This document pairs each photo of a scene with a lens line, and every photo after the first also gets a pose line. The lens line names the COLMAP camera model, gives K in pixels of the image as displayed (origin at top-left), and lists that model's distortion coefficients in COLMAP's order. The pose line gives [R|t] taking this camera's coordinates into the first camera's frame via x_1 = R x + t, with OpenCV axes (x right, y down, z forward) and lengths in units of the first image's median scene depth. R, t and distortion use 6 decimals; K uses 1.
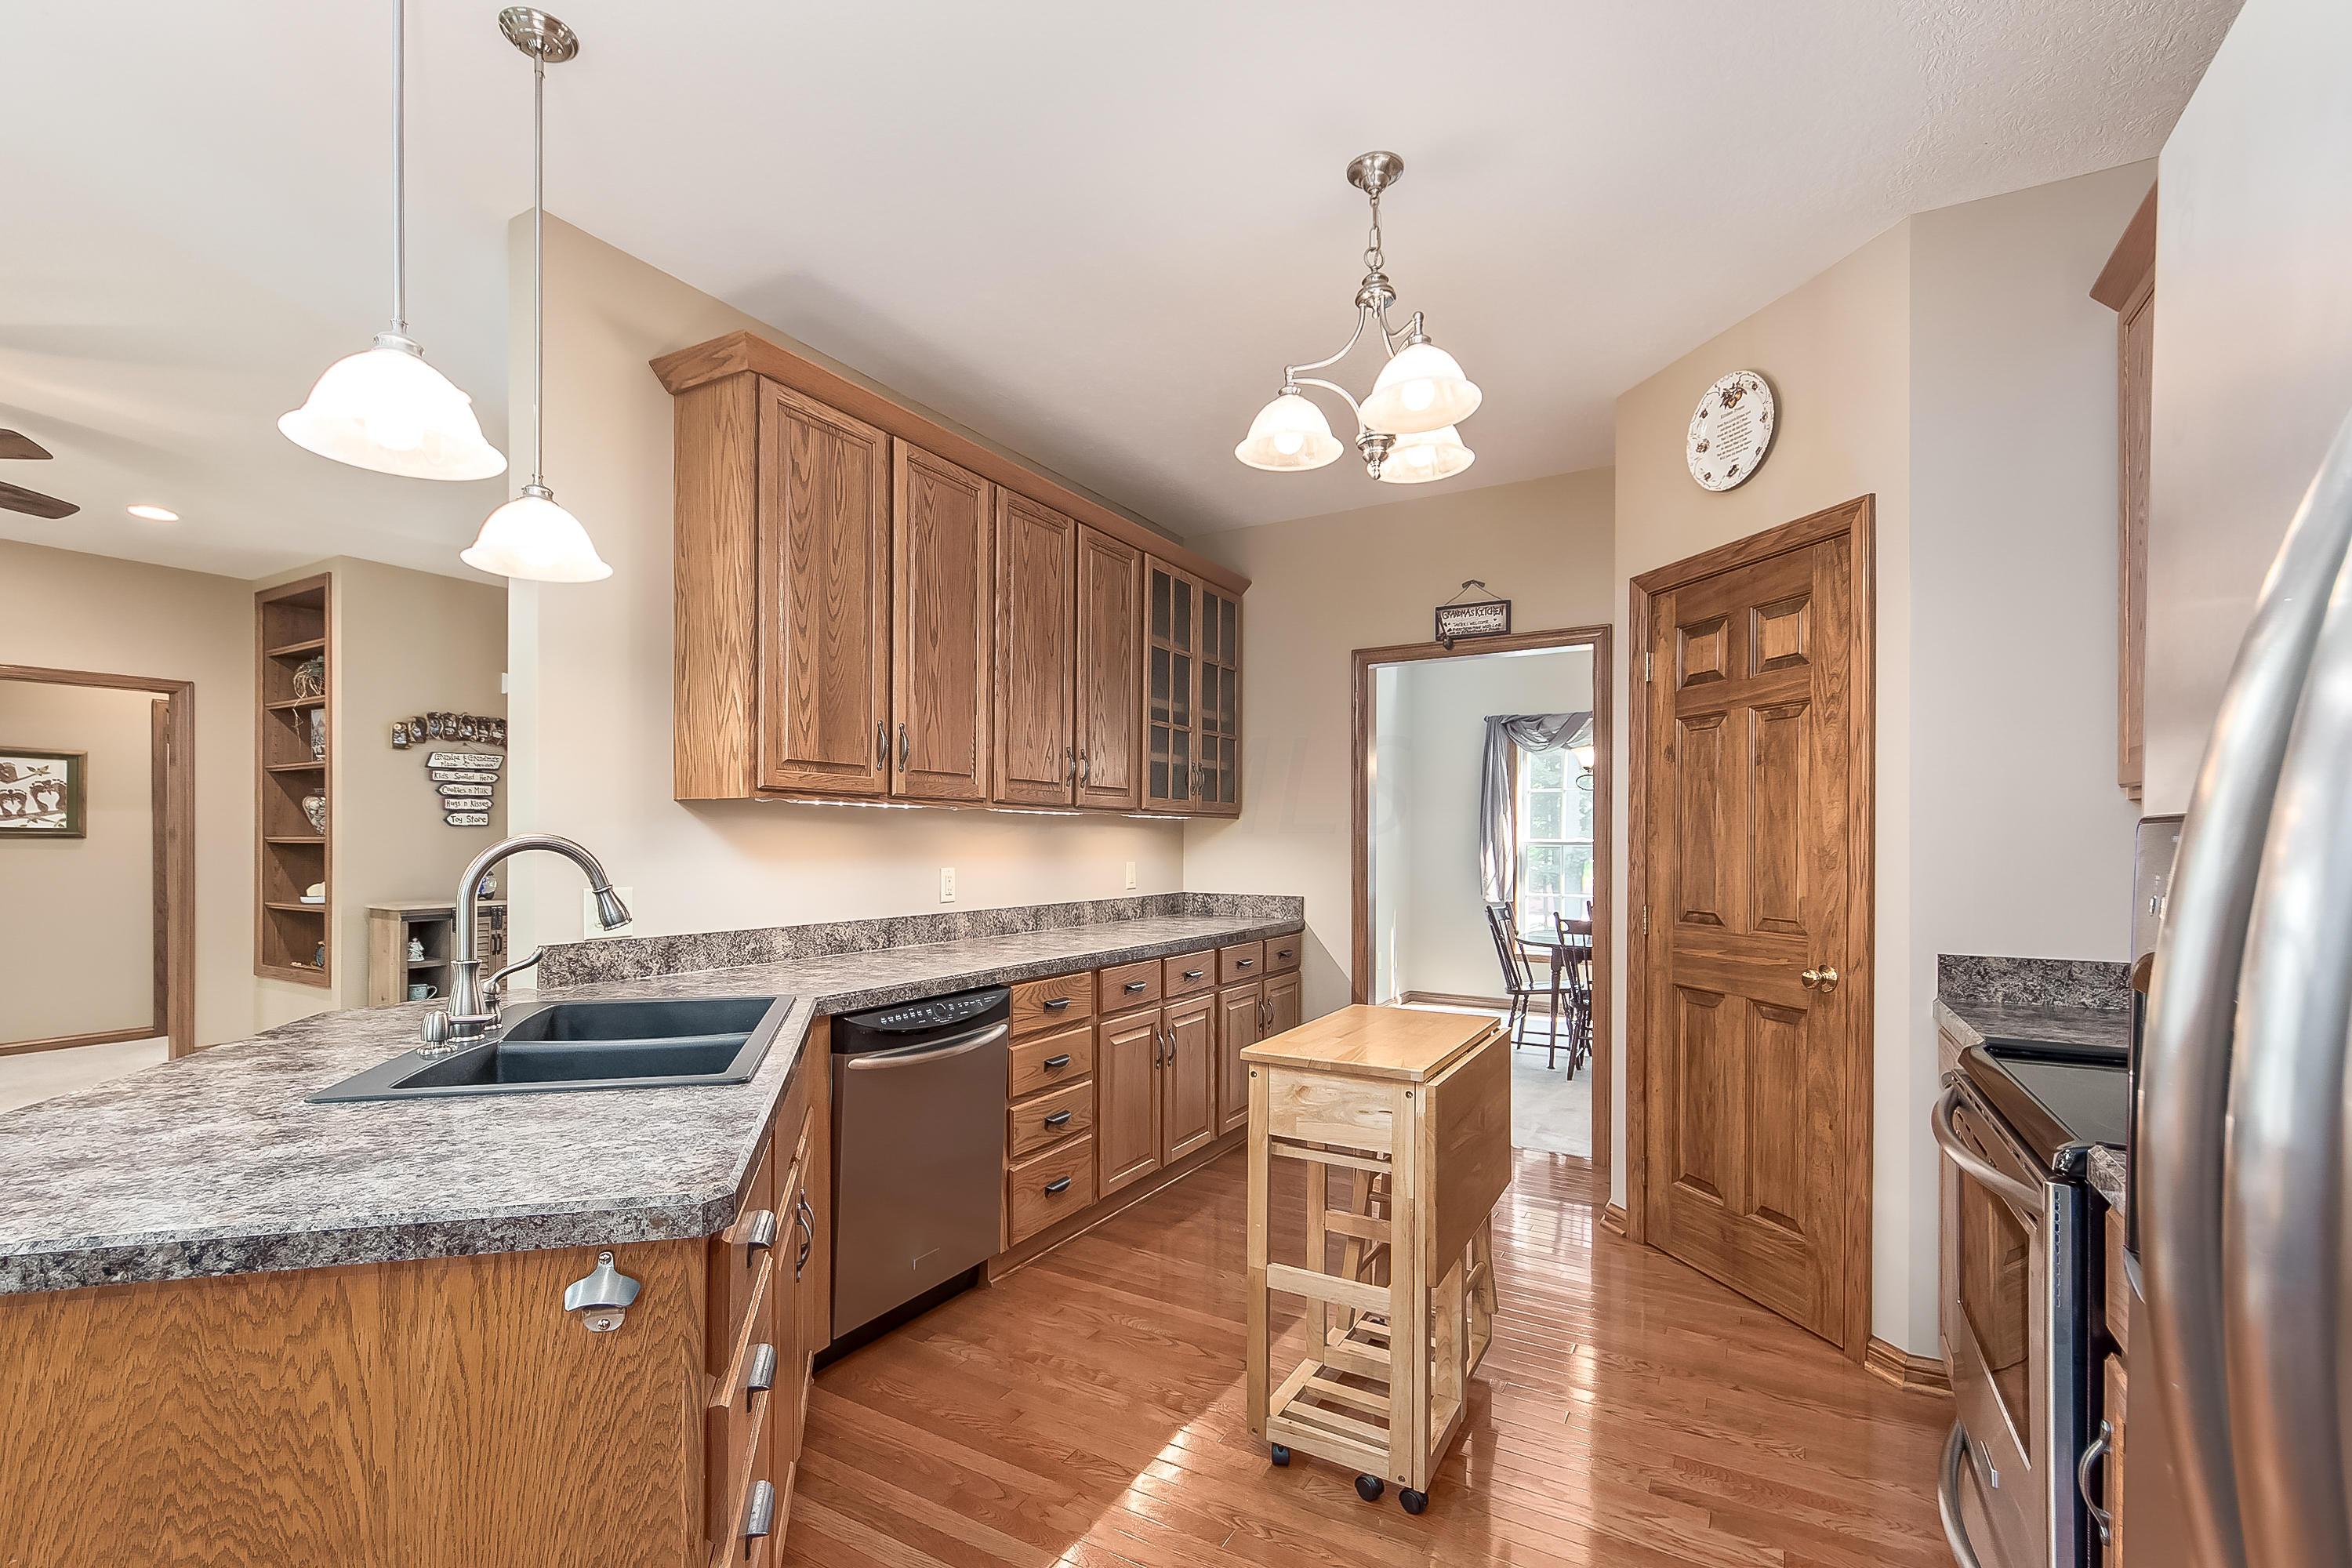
lens RADIAL K [[1045.8, 0, 1133.4], [0, 1045.8, 854.4], [0, 0, 1]] dist [0.002888, 0.000067]
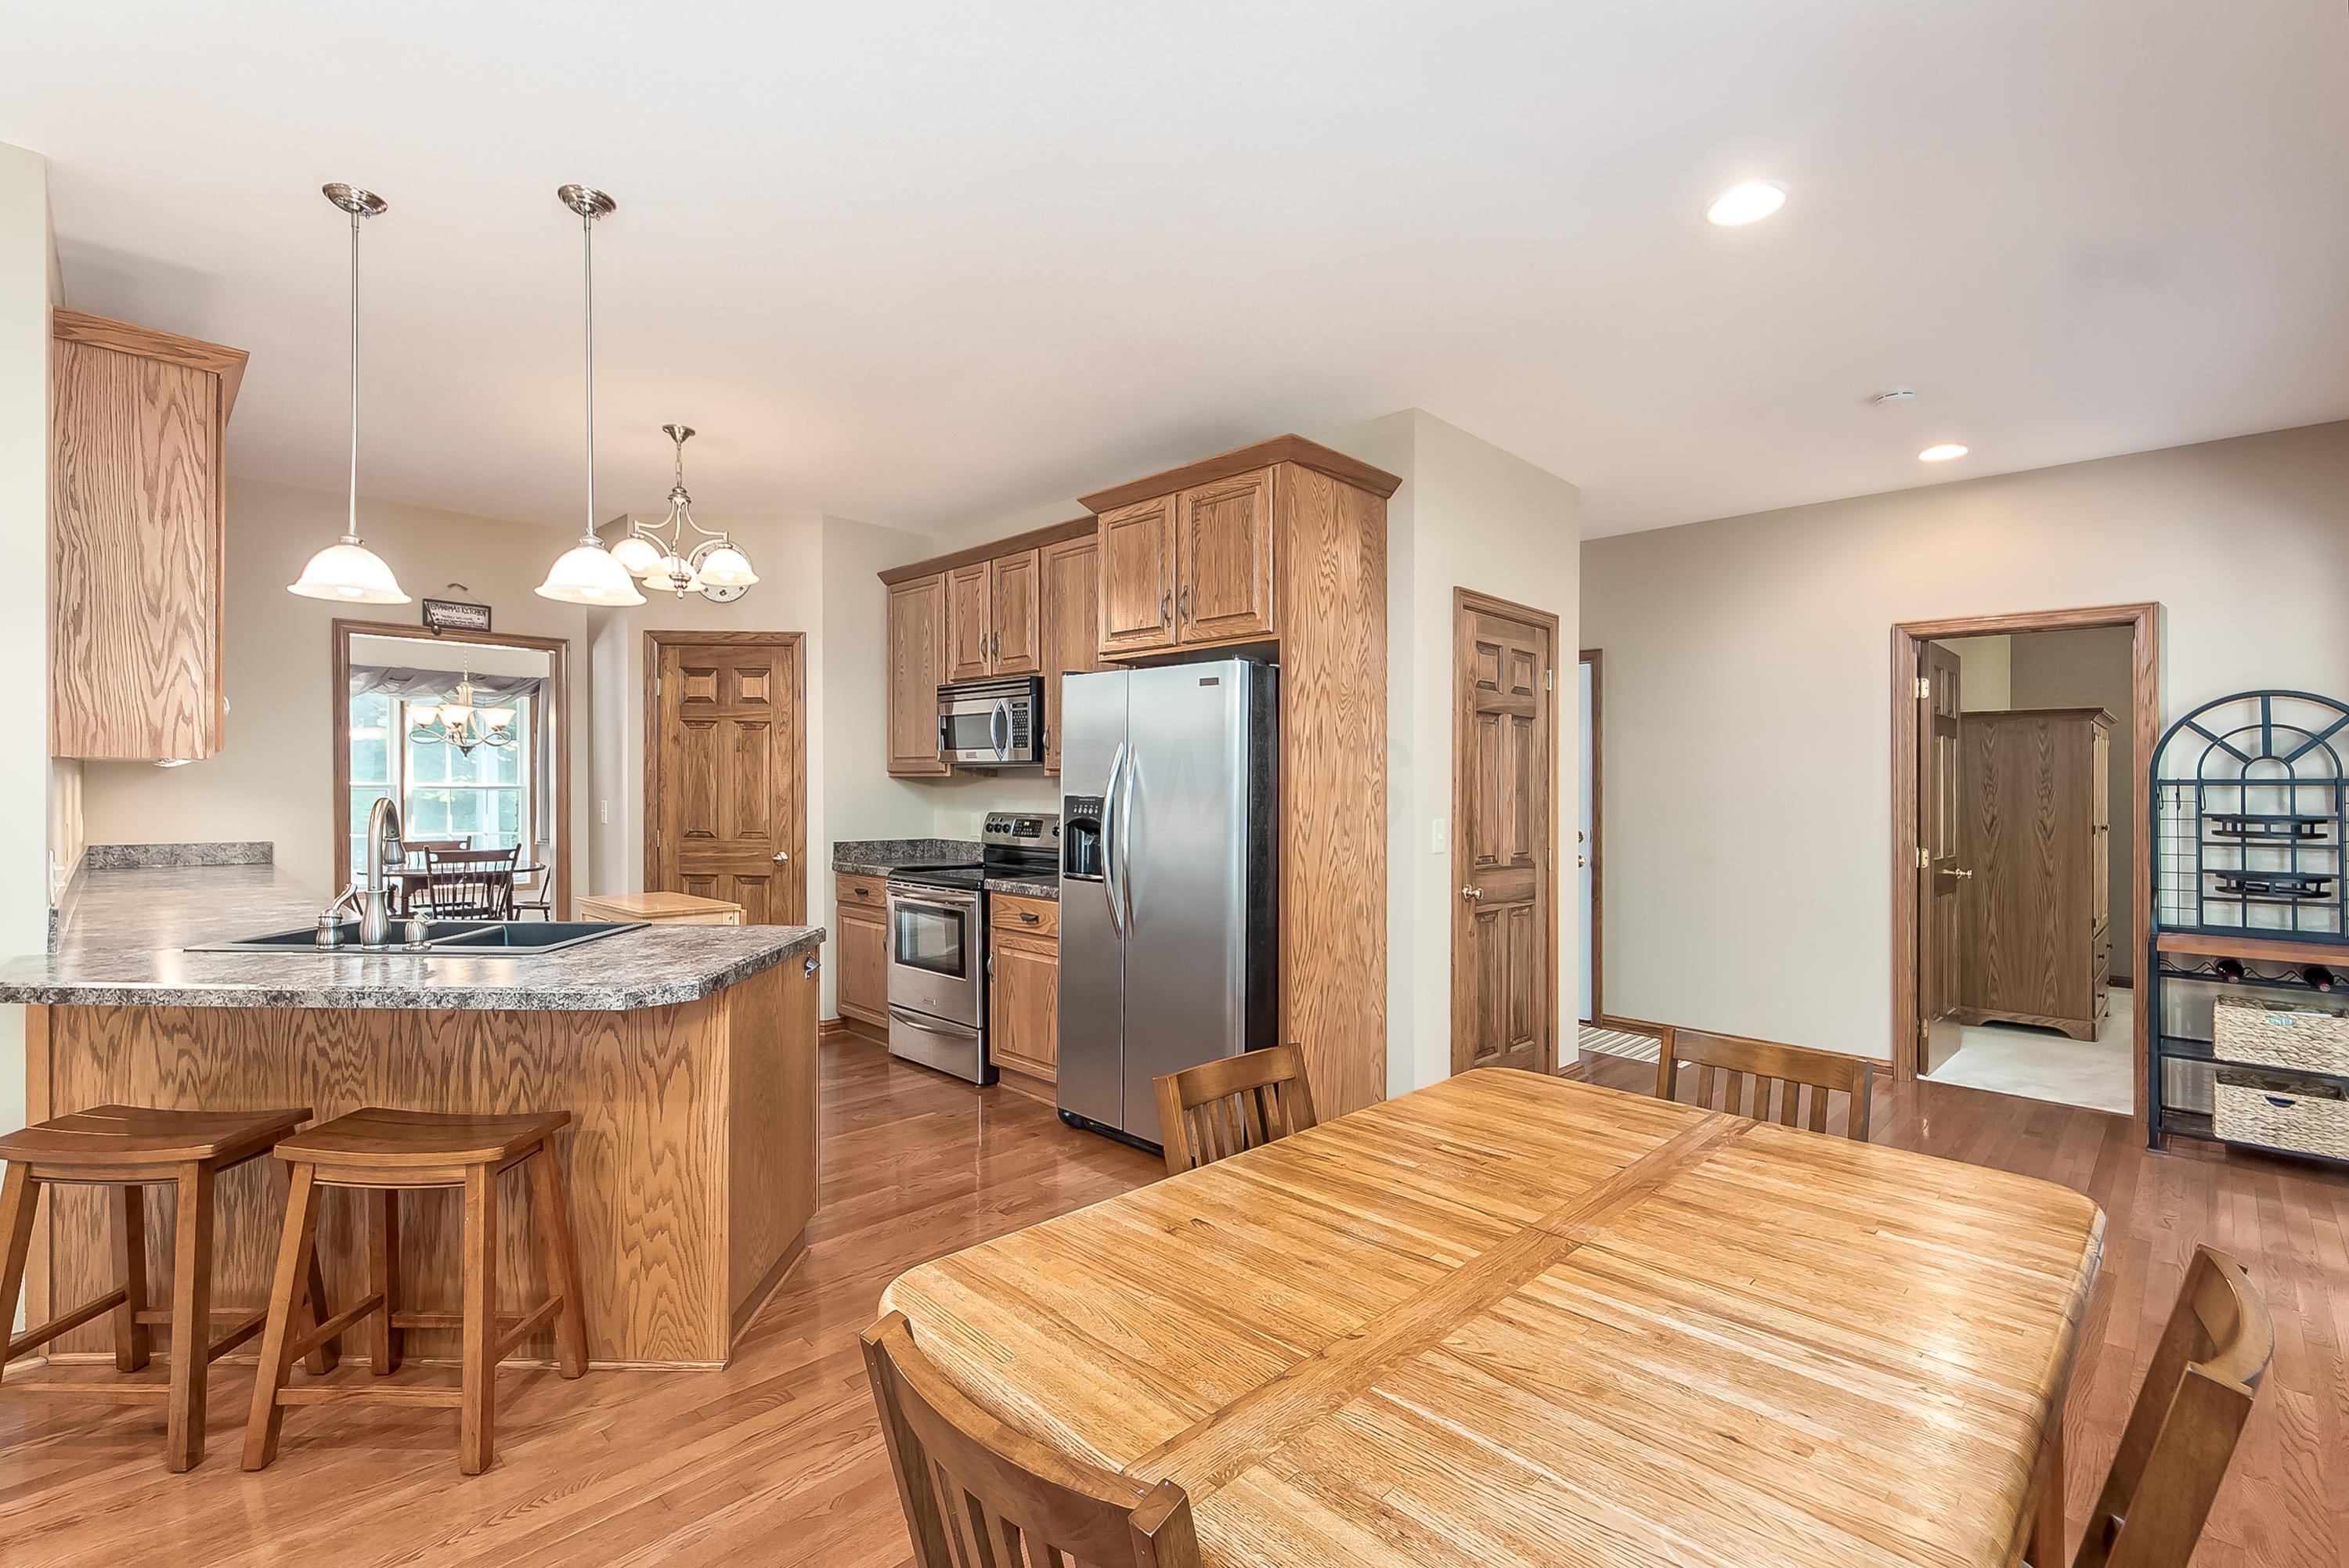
lens RADIAL K [[1044.3, 0, 1169.9], [0, 1044.3, 794.7], [0, 0, 1]] dist [0.002888, 0.000067]
pose [[0.238864, -0.007627, 0.971023, -1.089966], [0.003514, 0.999969, 0.006990, -0.018397], [-0.971047, 0.001742, 0.238884, -0.222716]]
